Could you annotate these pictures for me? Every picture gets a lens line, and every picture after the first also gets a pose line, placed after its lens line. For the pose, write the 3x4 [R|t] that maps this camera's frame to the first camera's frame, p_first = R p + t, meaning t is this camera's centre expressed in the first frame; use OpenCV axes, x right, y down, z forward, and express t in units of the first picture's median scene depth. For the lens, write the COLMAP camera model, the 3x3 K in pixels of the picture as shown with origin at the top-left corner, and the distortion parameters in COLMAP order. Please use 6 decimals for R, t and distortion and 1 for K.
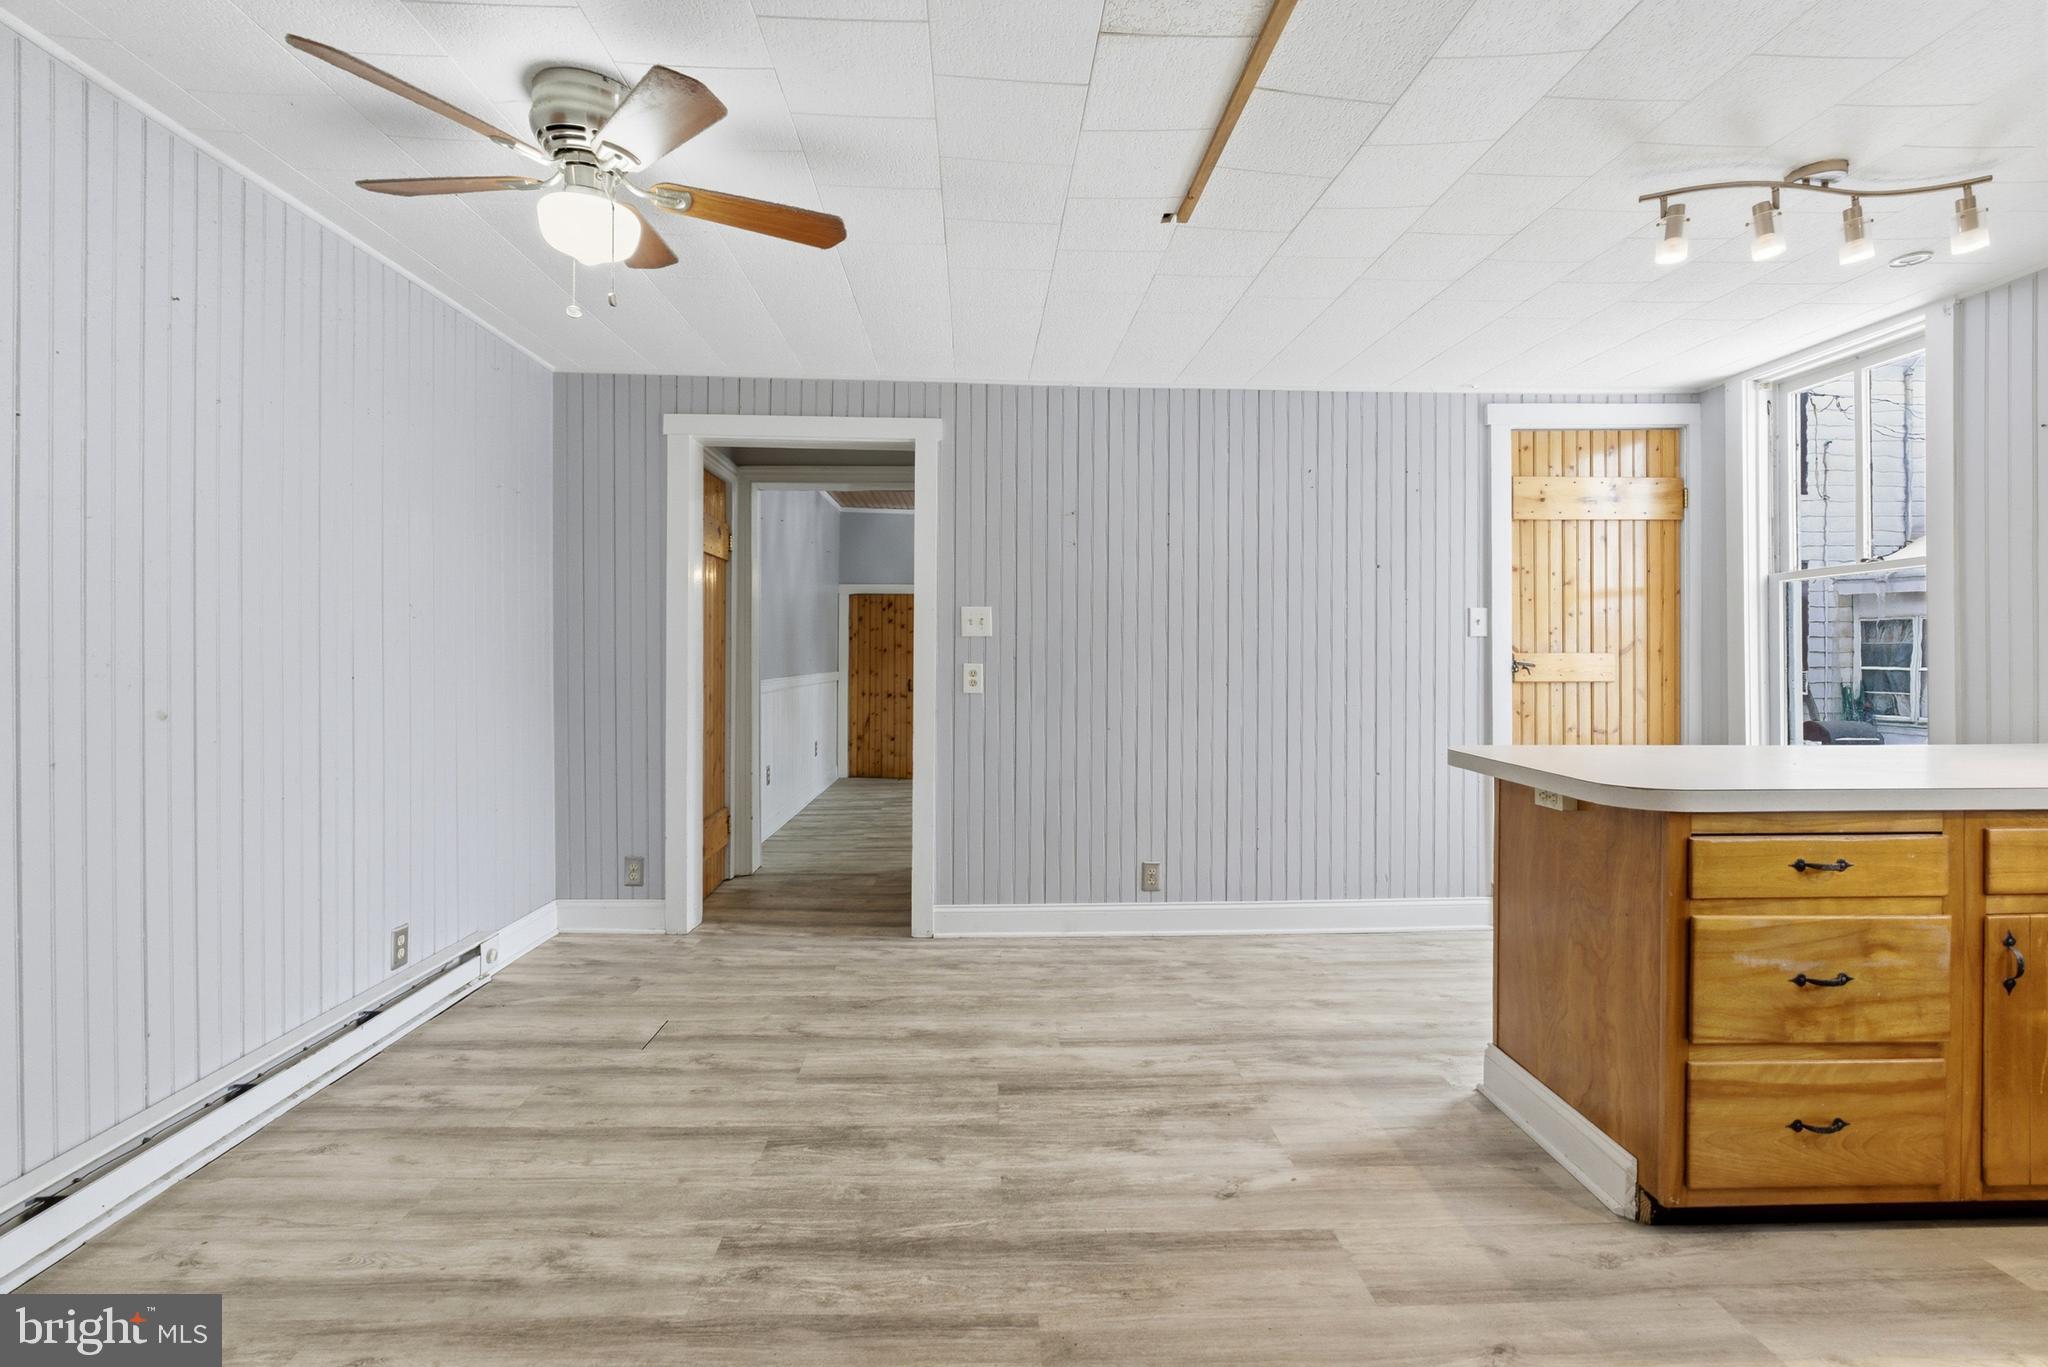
lens RADIAL K [[926.7, 0, 1018.3], [0, 926.7, 644.3], [0, 0, 1]] dist [-0.005812, 0.002488]
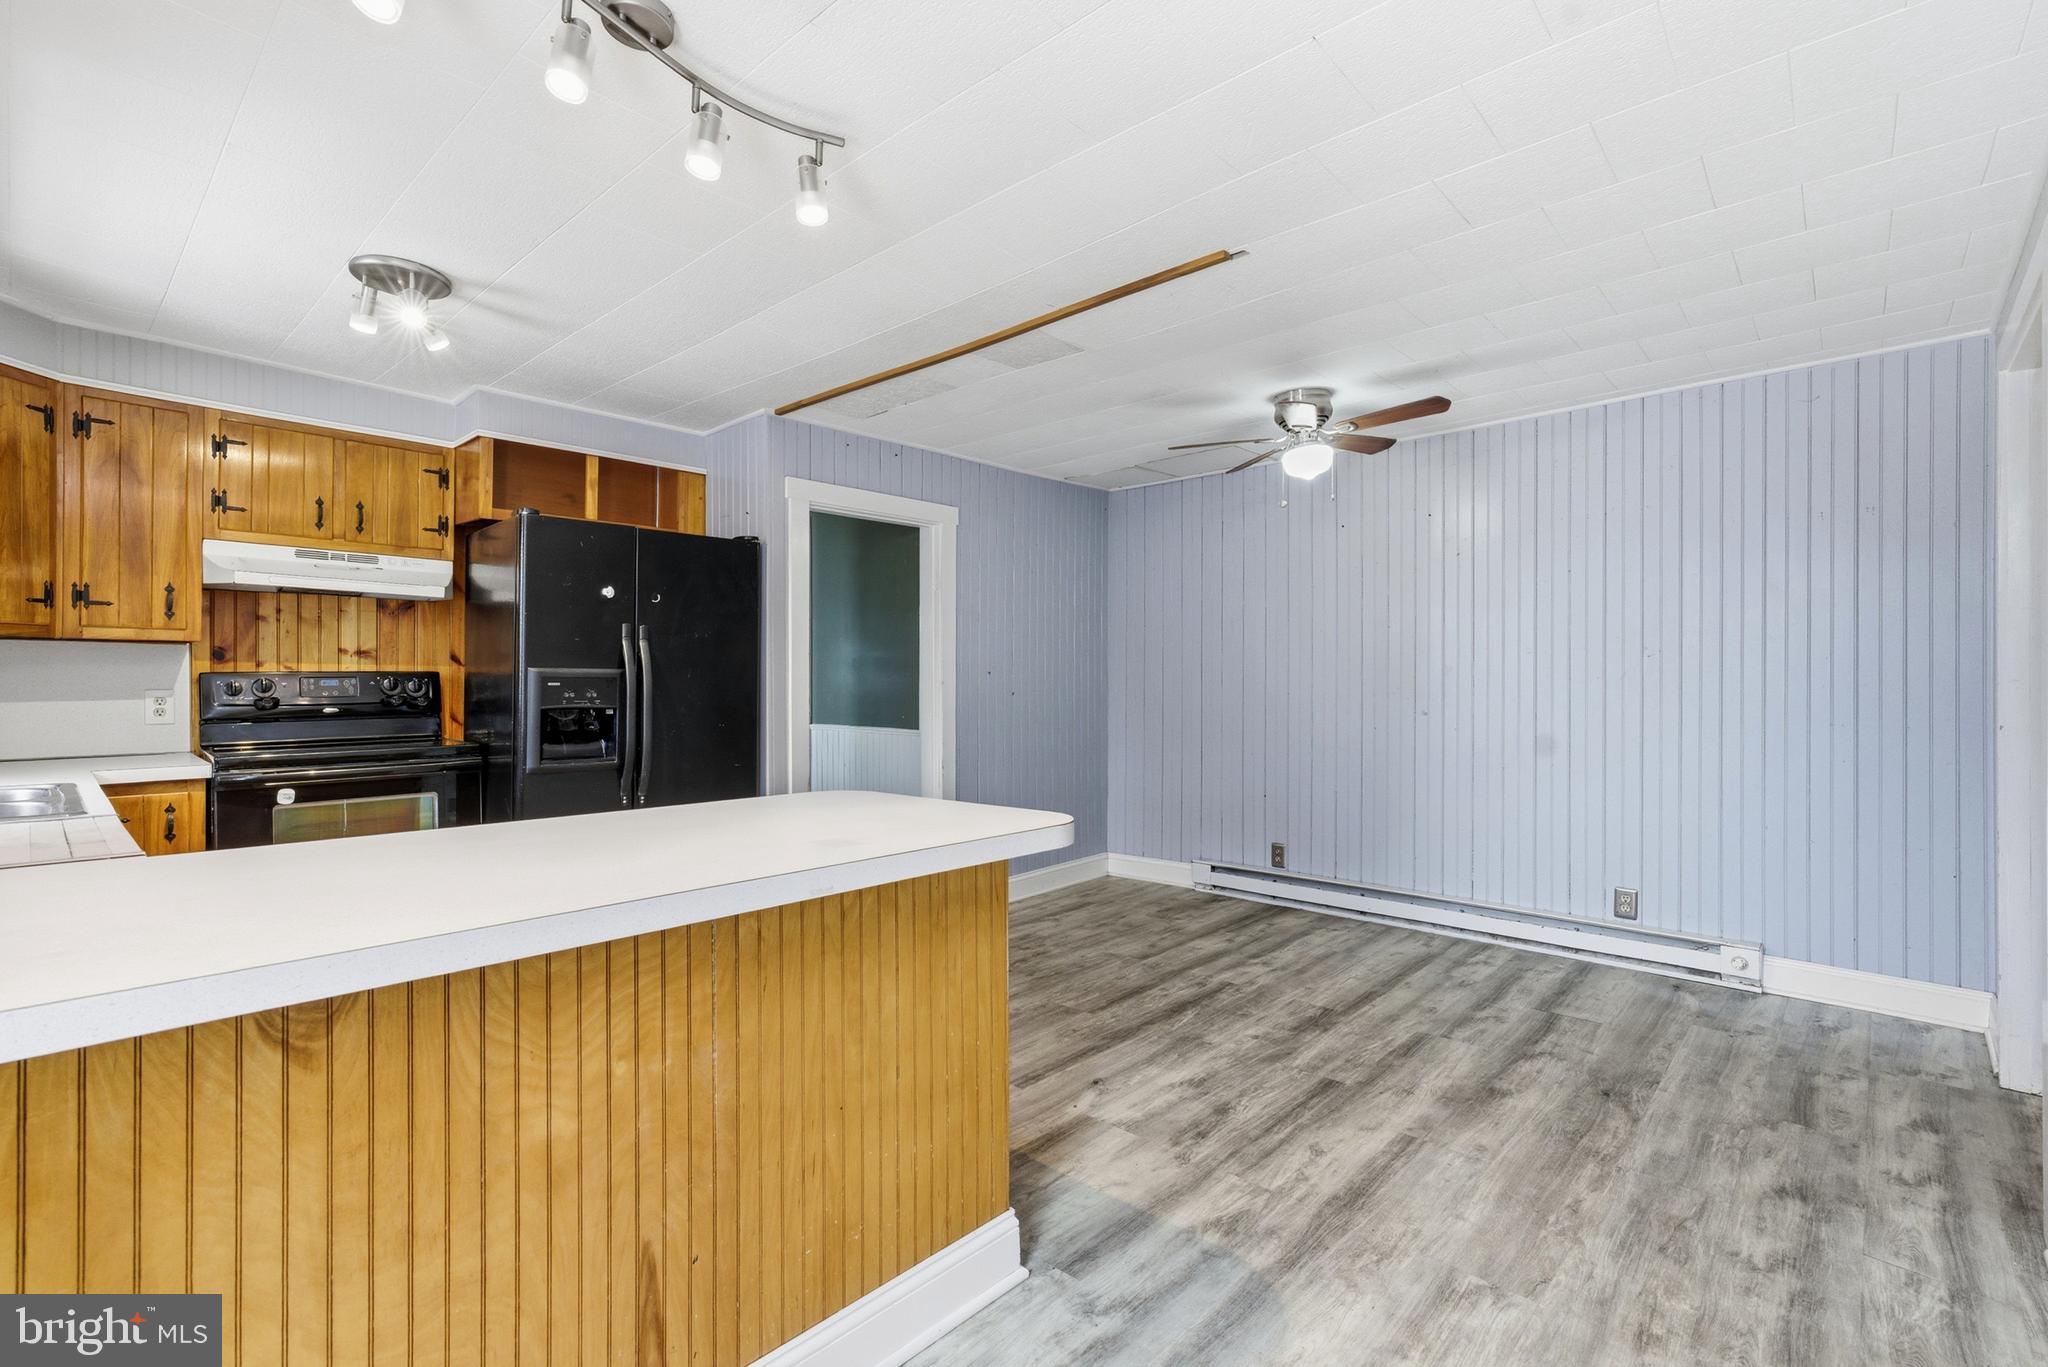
lens RADIAL K [[926.7, 0, 1030.8], [0, 926.7, 687.8], [0, 0, 1]] dist [-0.005812, 0.002488]
pose [[-0.698088, 0.000738, -0.716012, 1.057140], [0.005203, 0.999978, -0.004043, 0.019255], [0.715993, -0.006548, -0.698076, 1.573584]]
